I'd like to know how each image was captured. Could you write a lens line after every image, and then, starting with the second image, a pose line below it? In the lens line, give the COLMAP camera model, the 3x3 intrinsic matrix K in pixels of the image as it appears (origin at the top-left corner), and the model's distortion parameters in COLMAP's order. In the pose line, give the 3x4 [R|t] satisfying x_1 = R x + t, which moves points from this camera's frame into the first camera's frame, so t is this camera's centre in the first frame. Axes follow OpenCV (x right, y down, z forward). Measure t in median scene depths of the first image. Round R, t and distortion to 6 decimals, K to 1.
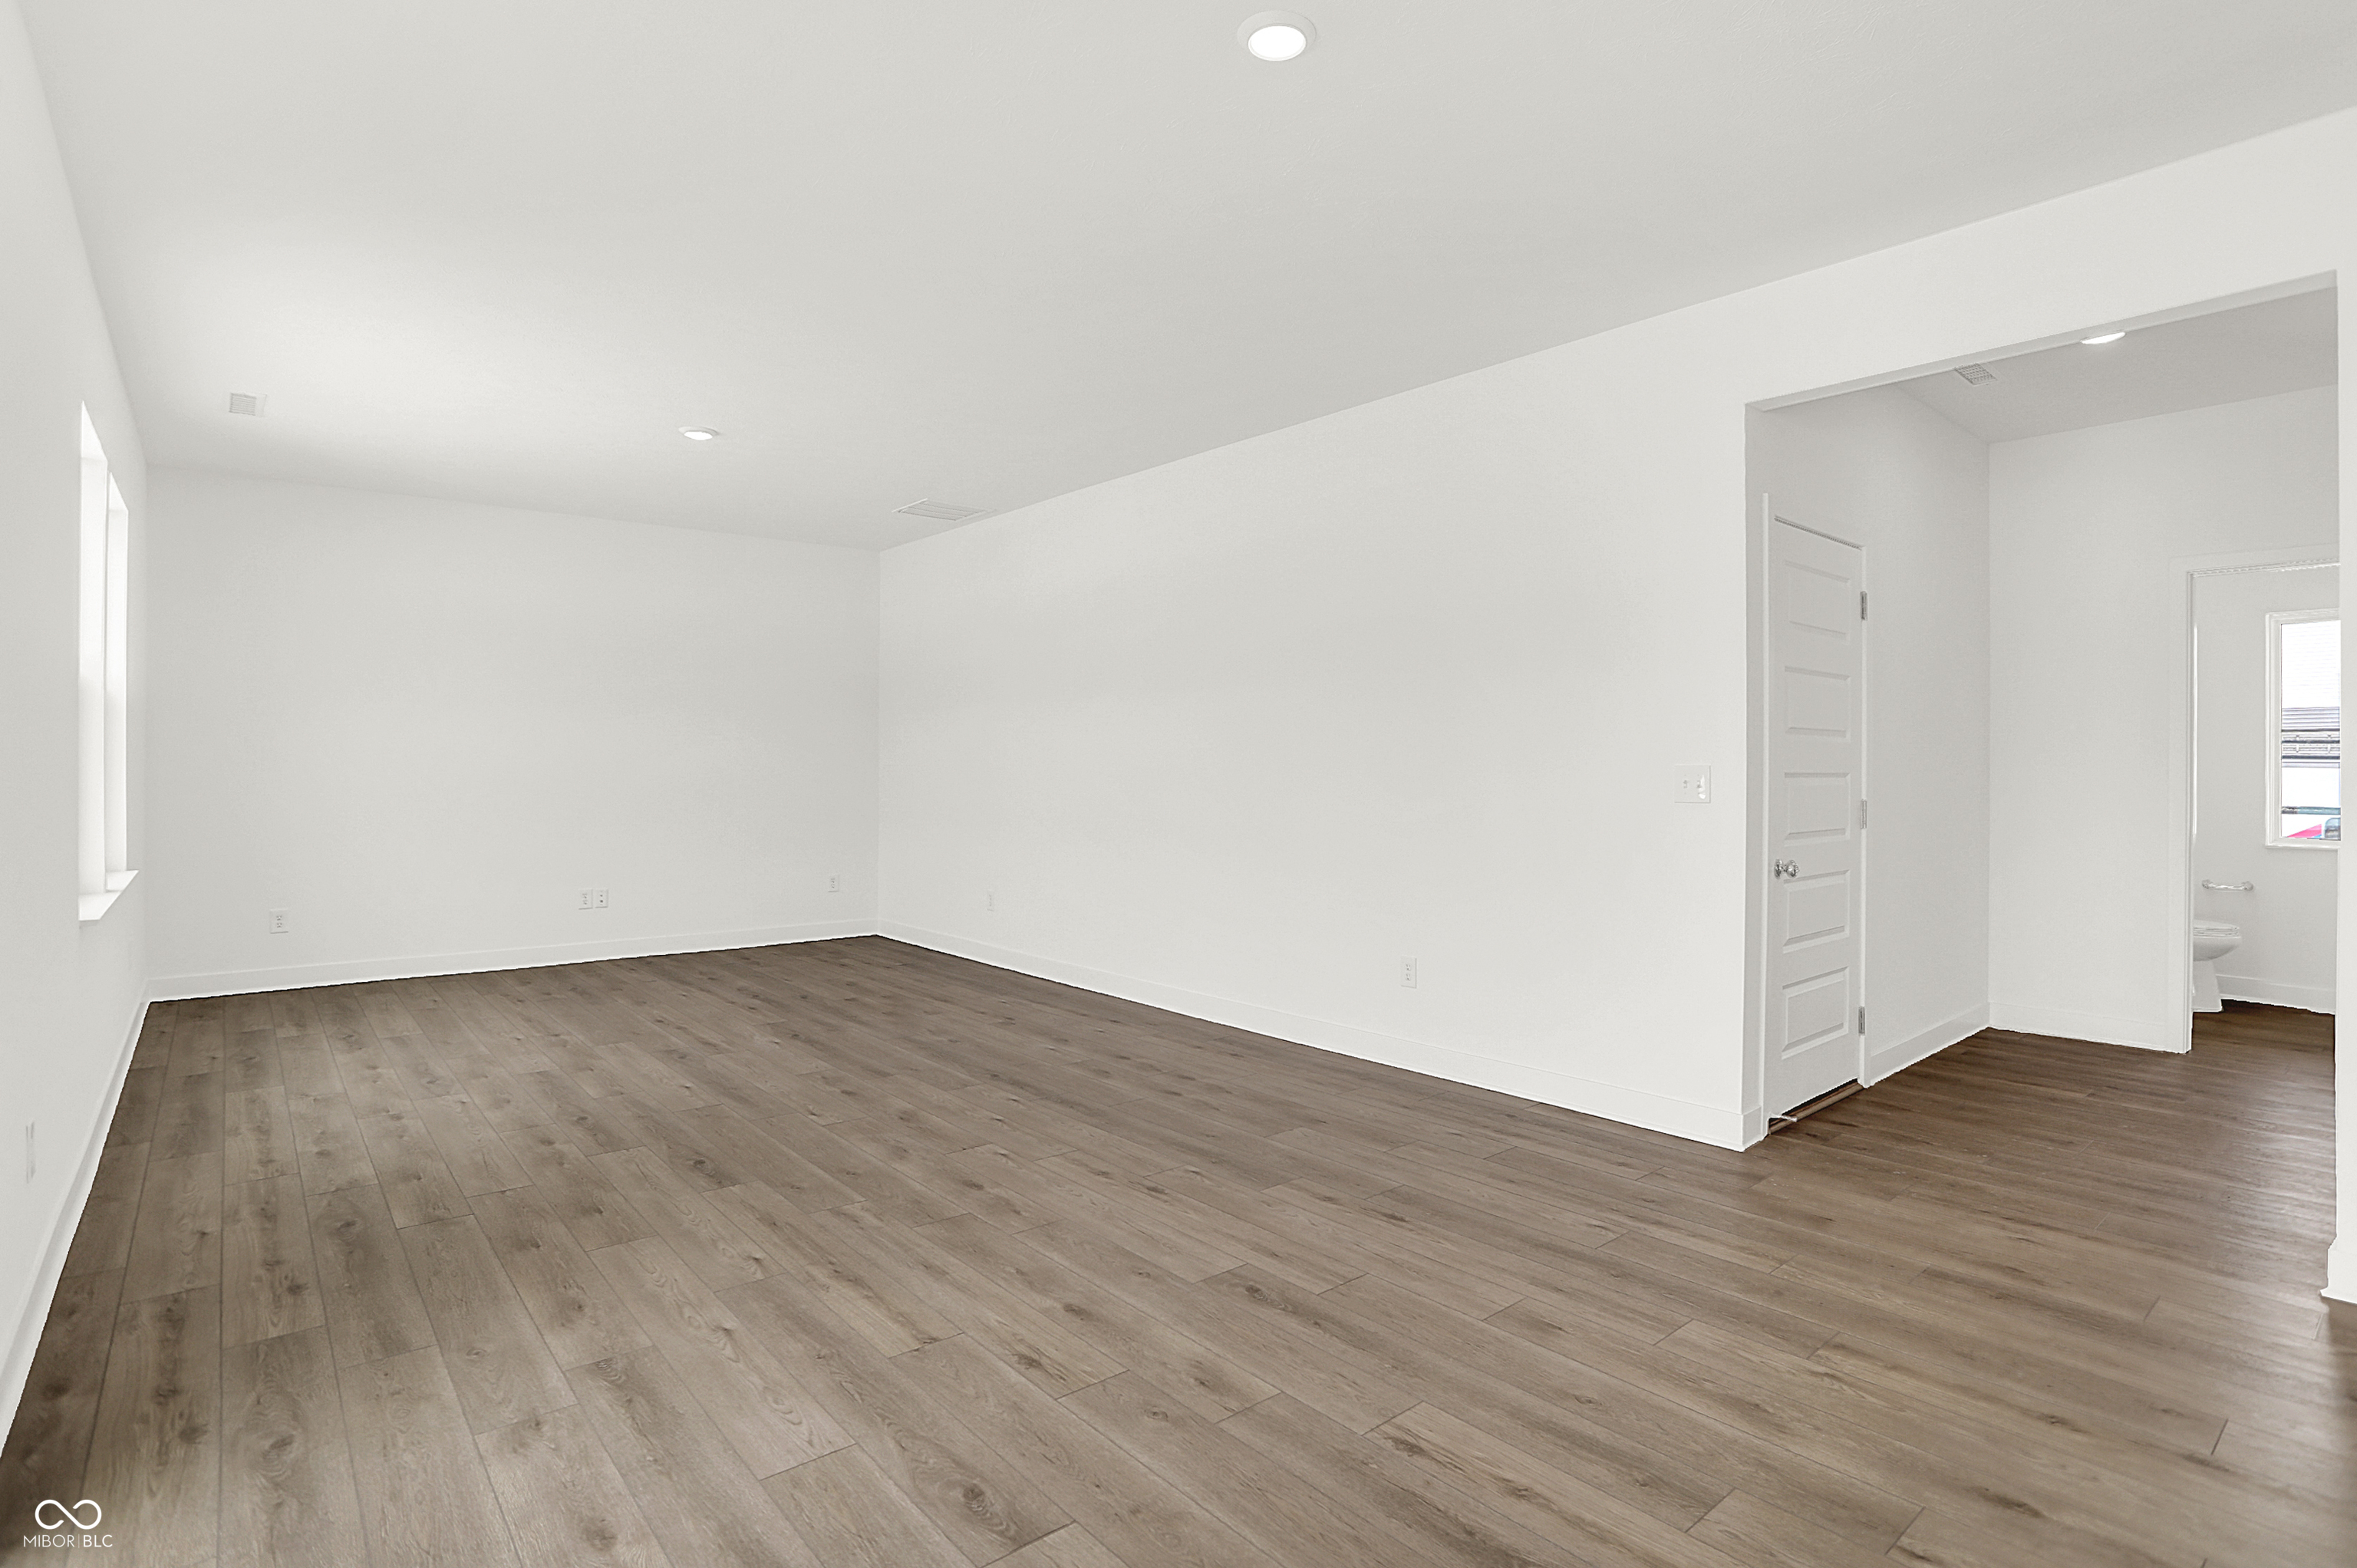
lens RADIAL K [[1172.1, 0, 1218.0], [0, 1172.1, 785.5], [0, 0, 1]] dist [-0.040402, 0.014505]
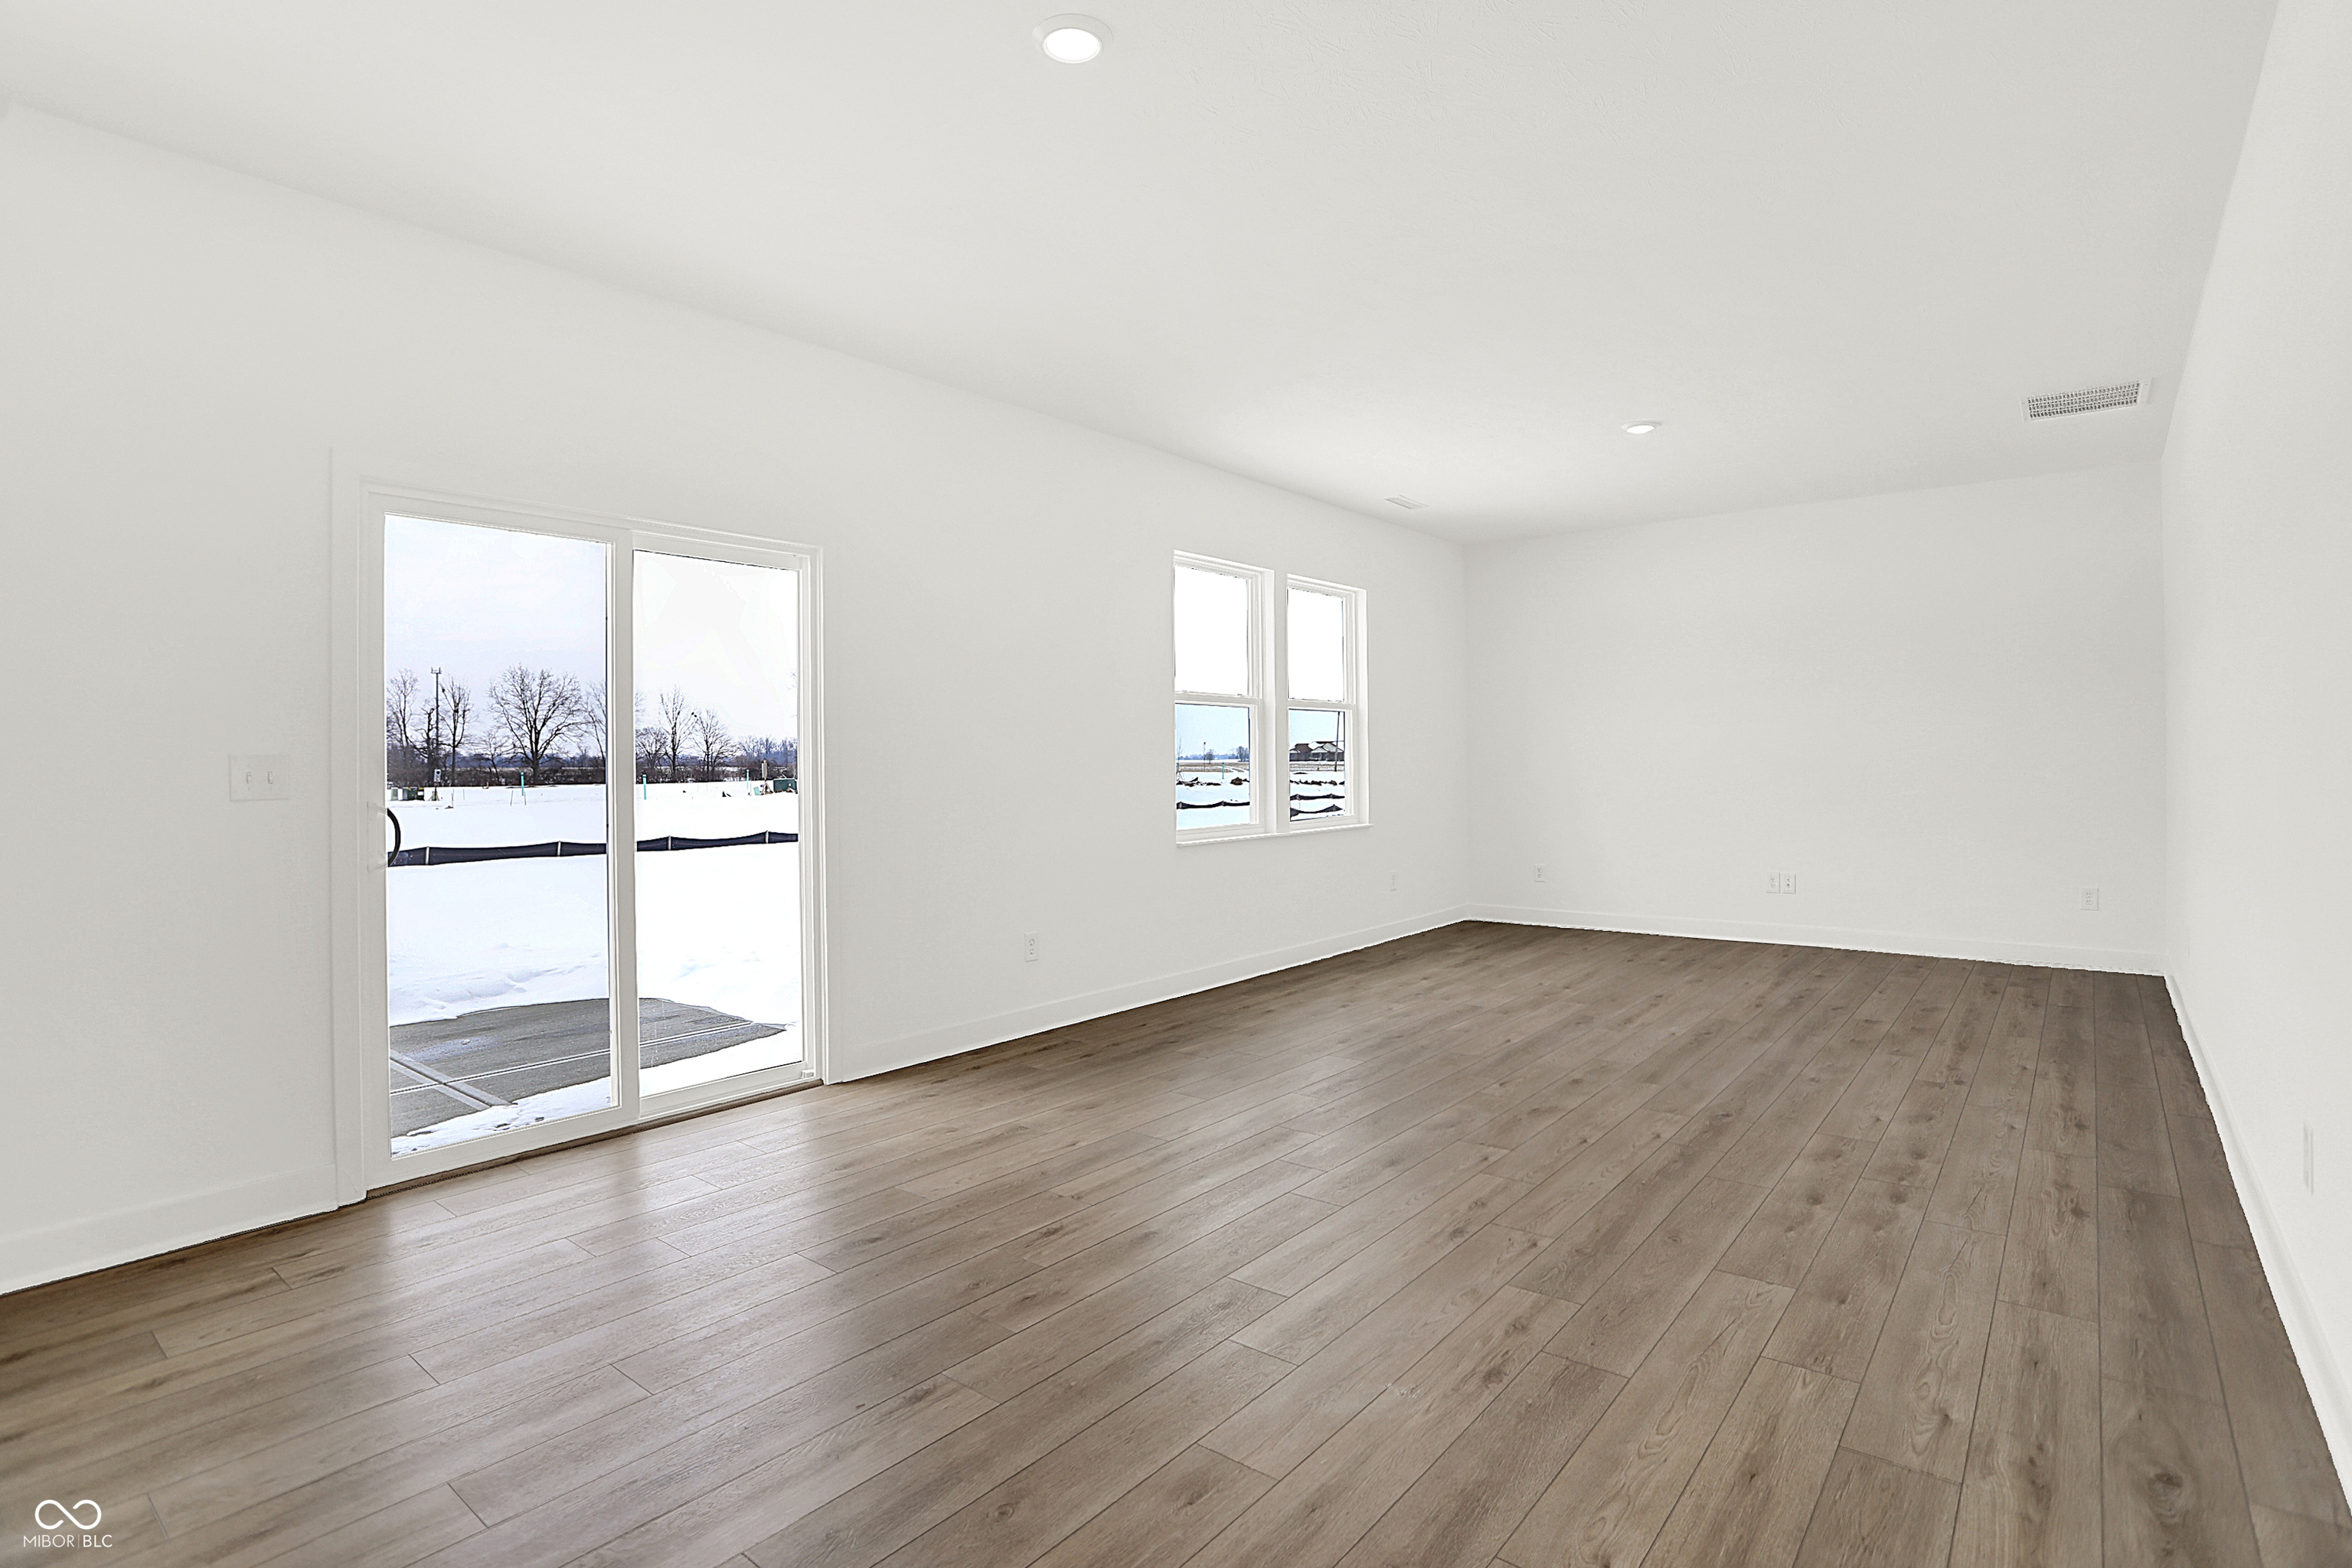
lens RADIAL K [[1169.8, 0, 1195.5], [0, 1169.8, 769.9], [0, 0, 1]] dist [-0.040402, 0.014505]
pose [[0.187257, 0.001231, -0.982310, 0.702665], [-0.007438, 0.999972, -0.000164, 0.005715], [0.982283, 0.007337, 0.187261, 0.603835]]
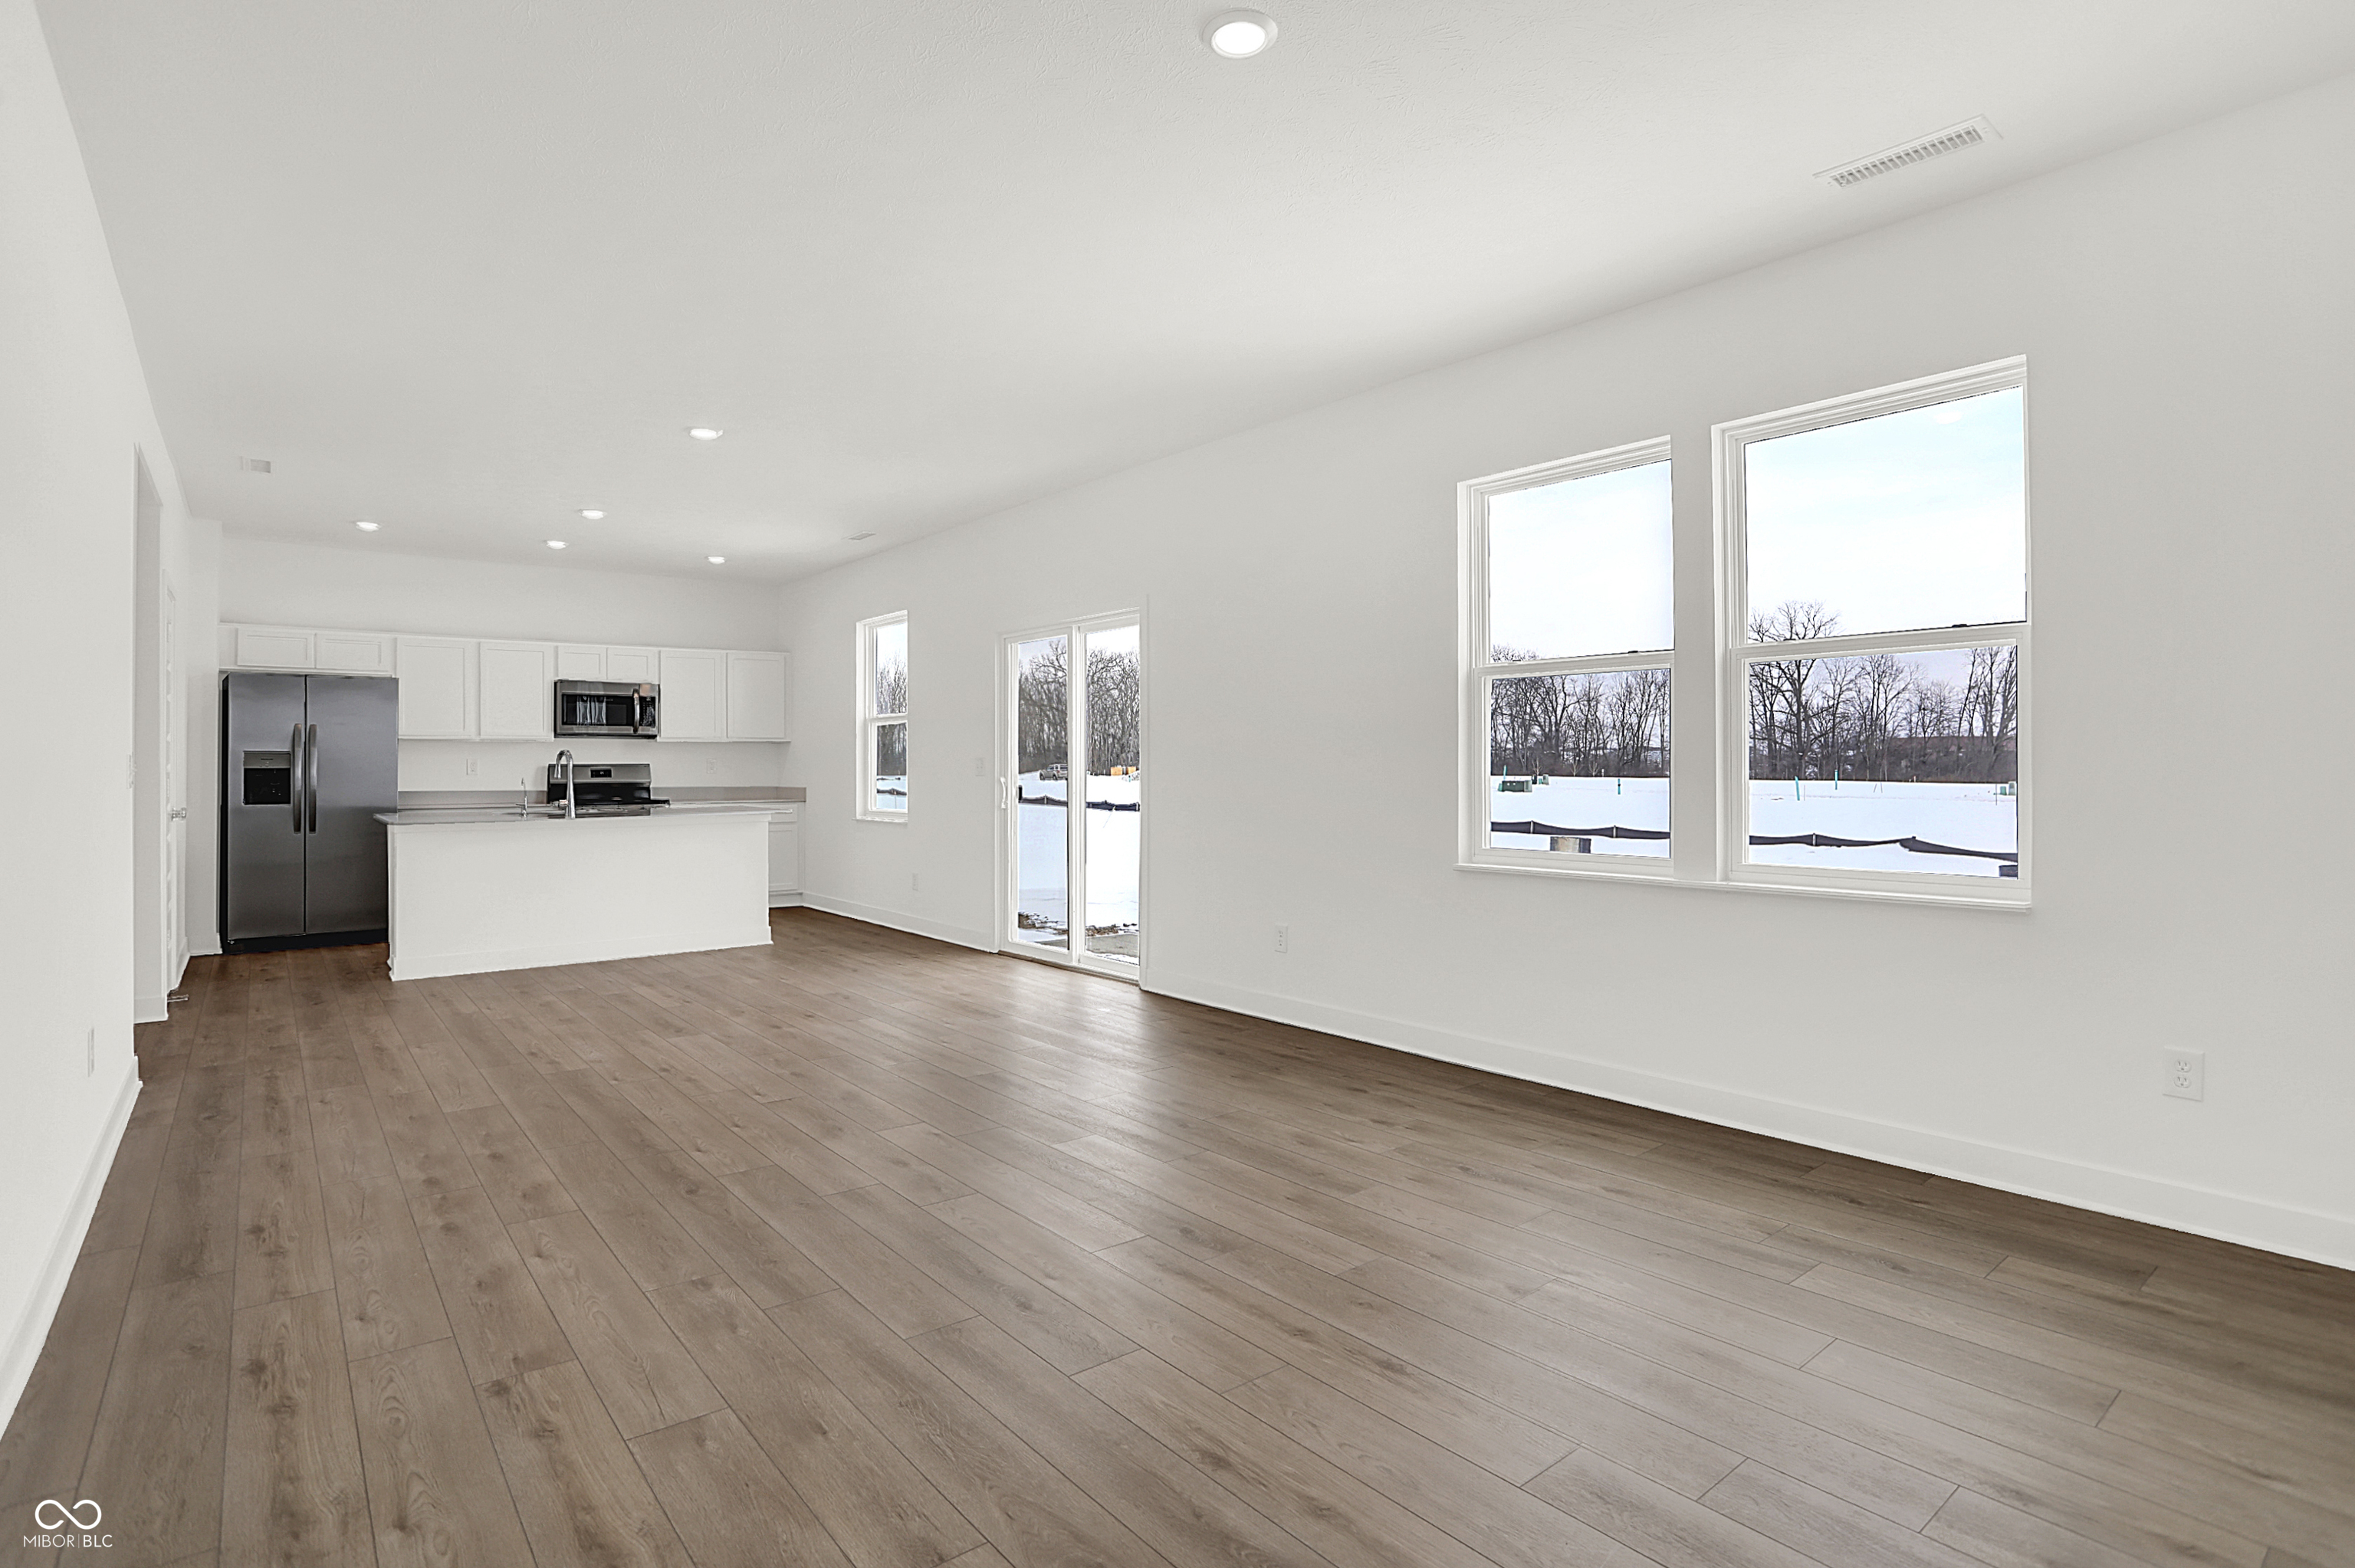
lens RADIAL K [[1171.1, 0, 1167.8], [0, 1171.1, 757.8], [0, 0, 1]] dist [-0.040402, 0.014505]
pose [[-0.998598, 0.001769, 0.052910, -0.647350], [0.002035, 0.999986, 0.004975, -0.011163], [-0.052900, 0.005075, -0.998587, 2.127424]]
